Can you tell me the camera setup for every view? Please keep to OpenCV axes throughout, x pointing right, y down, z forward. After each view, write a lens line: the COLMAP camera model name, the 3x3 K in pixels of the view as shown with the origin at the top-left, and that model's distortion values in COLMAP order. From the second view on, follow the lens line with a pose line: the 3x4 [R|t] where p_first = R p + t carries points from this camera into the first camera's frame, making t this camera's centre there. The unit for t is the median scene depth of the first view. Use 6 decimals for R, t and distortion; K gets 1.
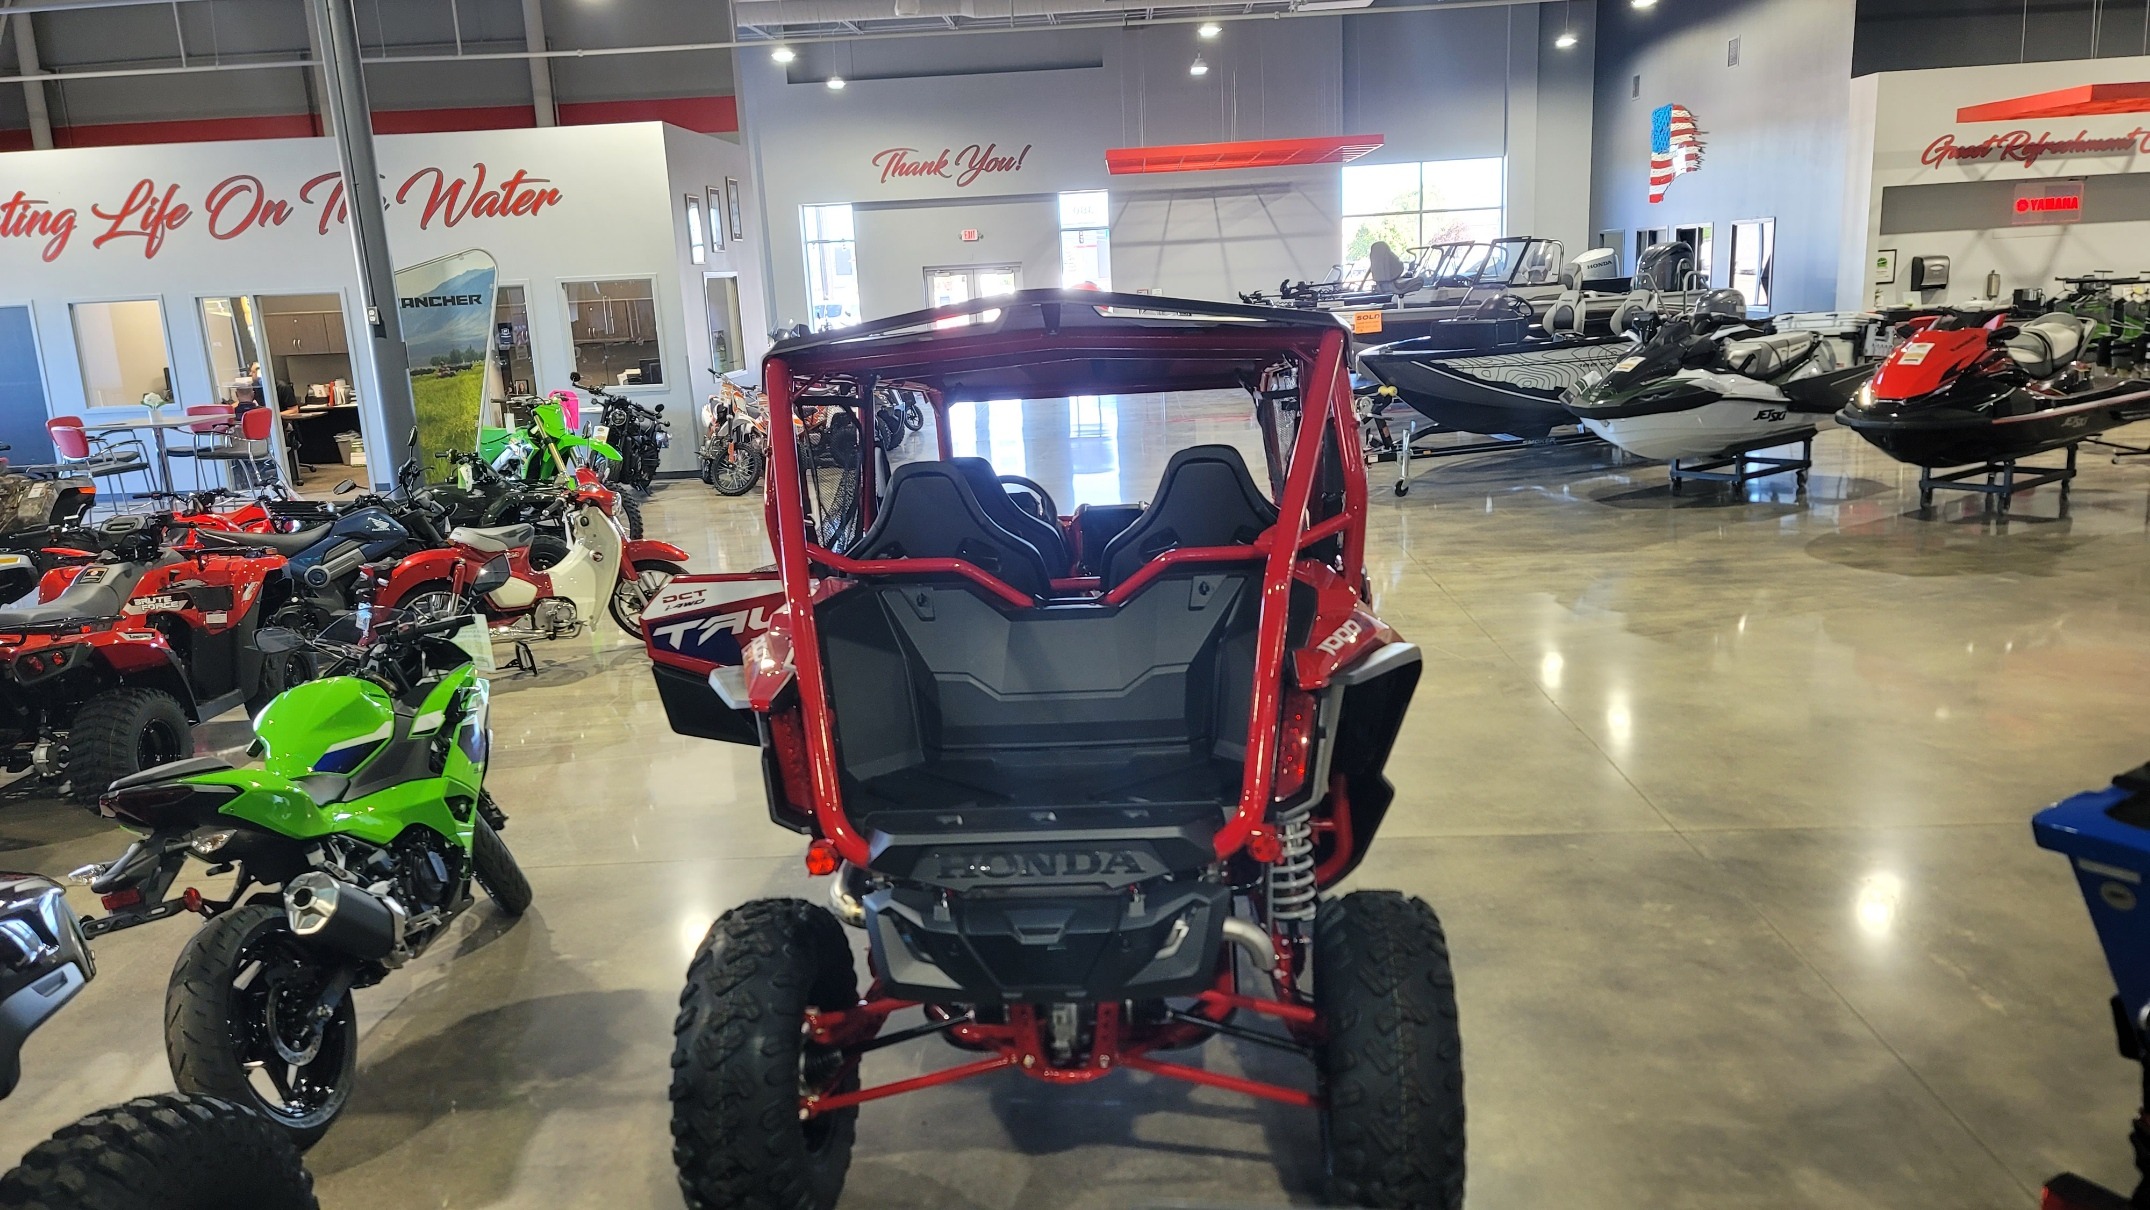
lens RADIAL K [[1479.8, 0, 1080.0], [0, 1479.8, 622.0], [0, 0, 1]] dist [0.052957, -0.004693]
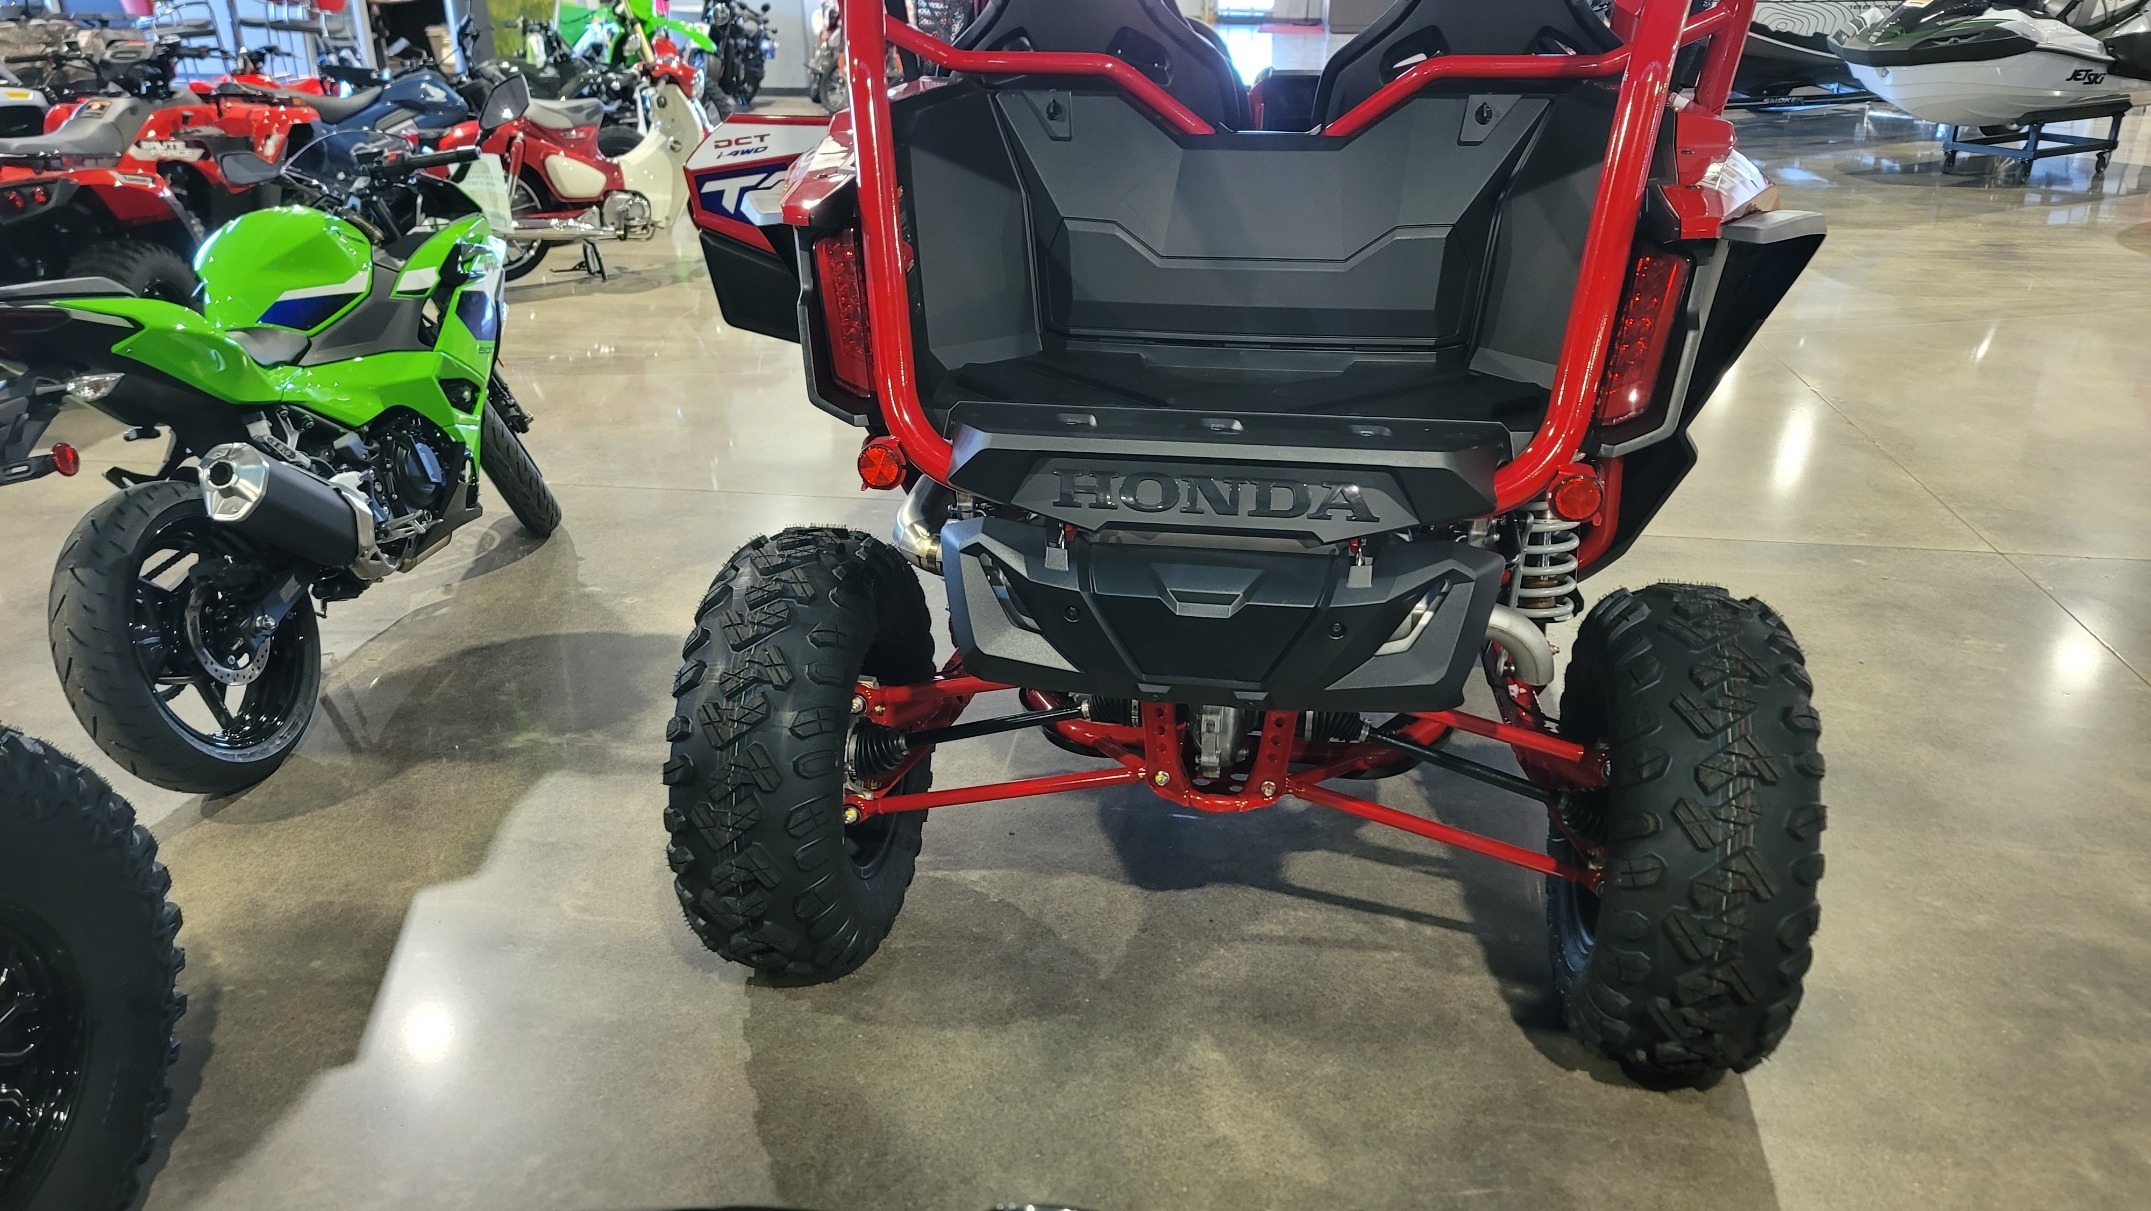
lens RADIAL K [[1489.3, 0, 1075.5], [0, 1489.3, 605.5], [0, 0, 1]] dist [0.048519, -0.052273]
pose [[0.994132, 0.084898, -0.067032, -0.029473], [-0.070294, 0.978039, 0.196212, 0.065365], [0.082218, -0.190349, 0.978268, 0.265494]]
